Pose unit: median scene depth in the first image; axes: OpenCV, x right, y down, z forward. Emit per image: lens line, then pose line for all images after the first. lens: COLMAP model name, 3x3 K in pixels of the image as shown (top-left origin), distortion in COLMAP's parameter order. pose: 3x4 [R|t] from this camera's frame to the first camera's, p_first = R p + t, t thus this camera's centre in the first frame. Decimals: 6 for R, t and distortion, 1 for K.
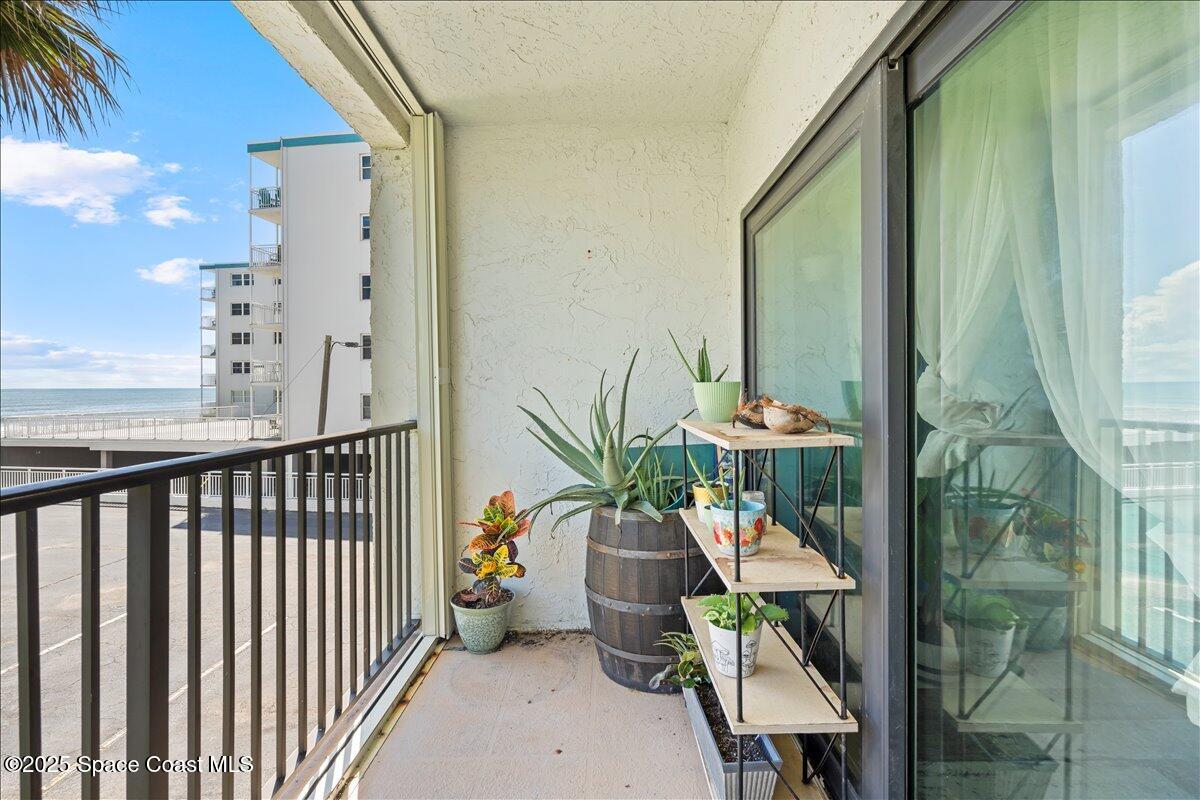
lens RADIAL K [[540.5, 0, 601.8], [0, 540.5, 388.6], [0, 0, 1]] dist [-0.003295, 0.001047]
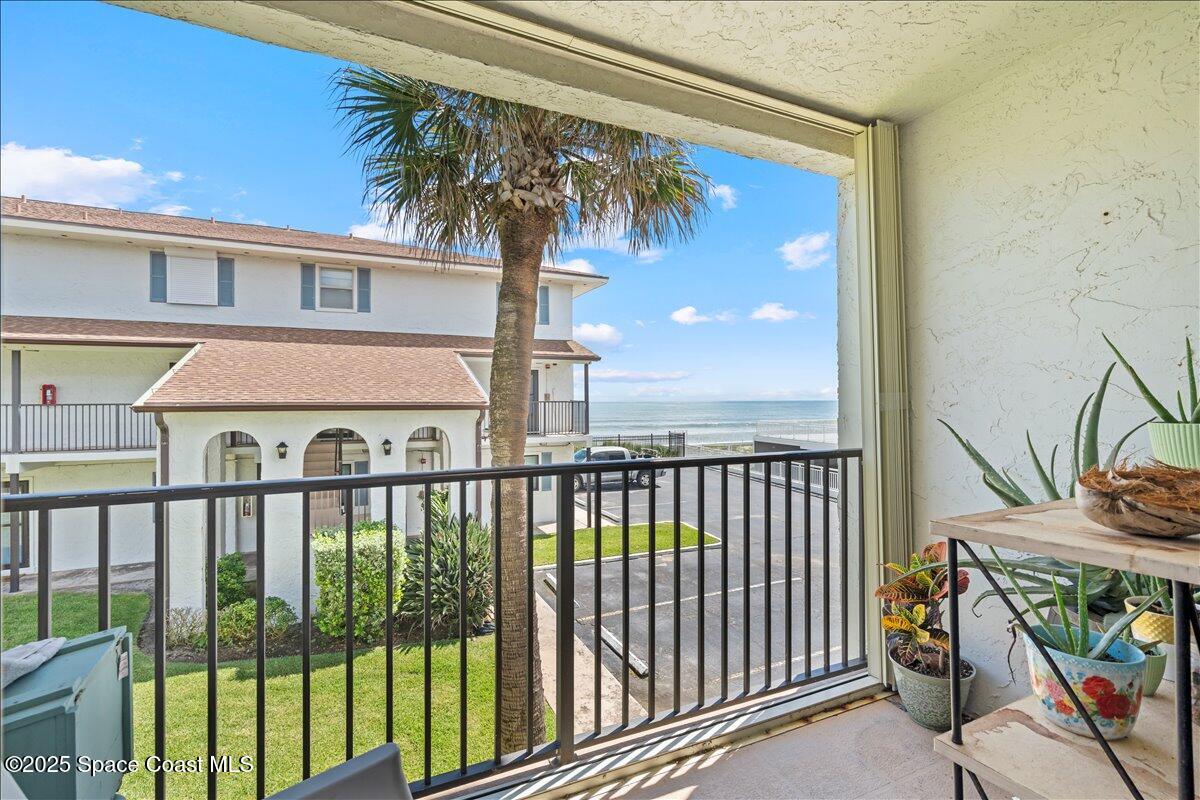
lens RADIAL K [[544.4, 0, 609.5], [0, 544.4, 399.0], [0, 0, 1]] dist [-0.001276, 0.001044]
pose [[0.433630, -0.000271, -0.901091, 0.342771], [0.001470, 0.999999, 0.000406, -0.030236], [0.901090, -0.001501, 0.433630, 0.174609]]
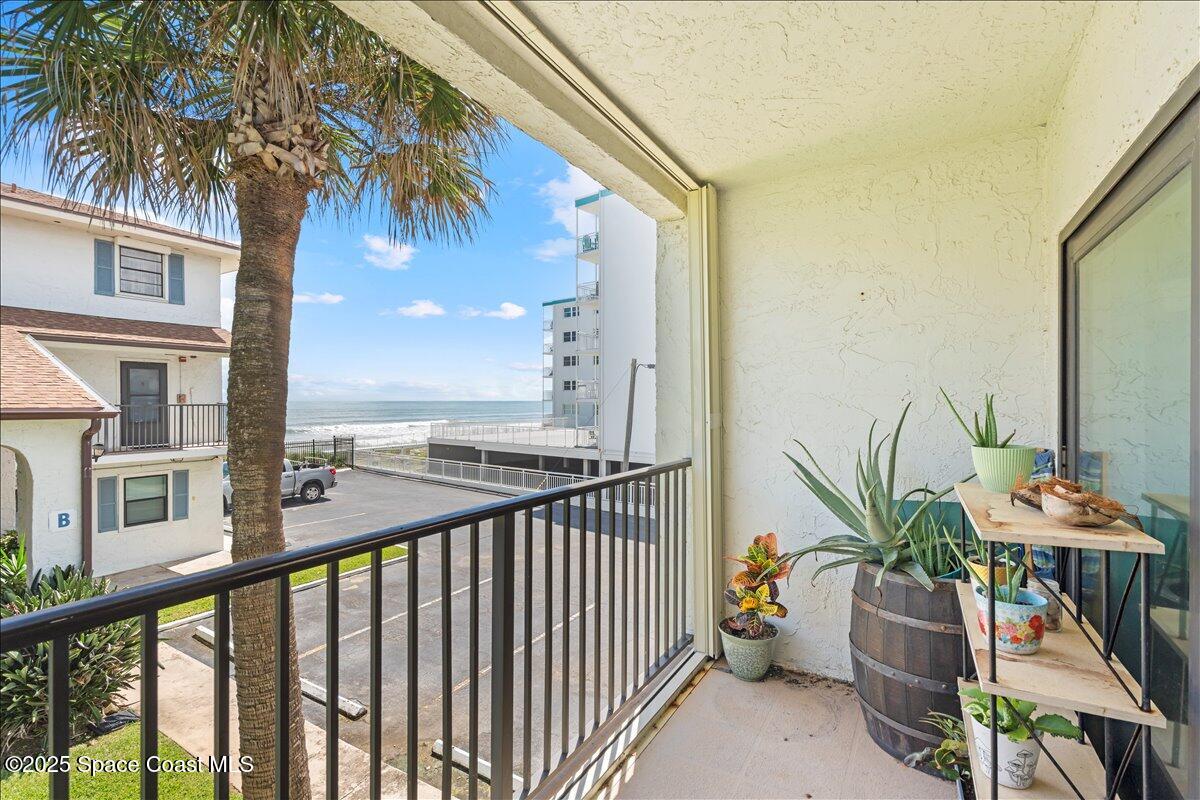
lens RADIAL K [[544.4, 0, 607.7], [0, 544.4, 403.0], [0, 0, 1]] dist [-0.001276, 0.001044]
pose [[0.867102, 0.008461, -0.498058, 0.074307], [-0.006240, 0.999962, 0.006123, -0.066975], [0.498091, -0.002202, 0.867122, -0.076998]]
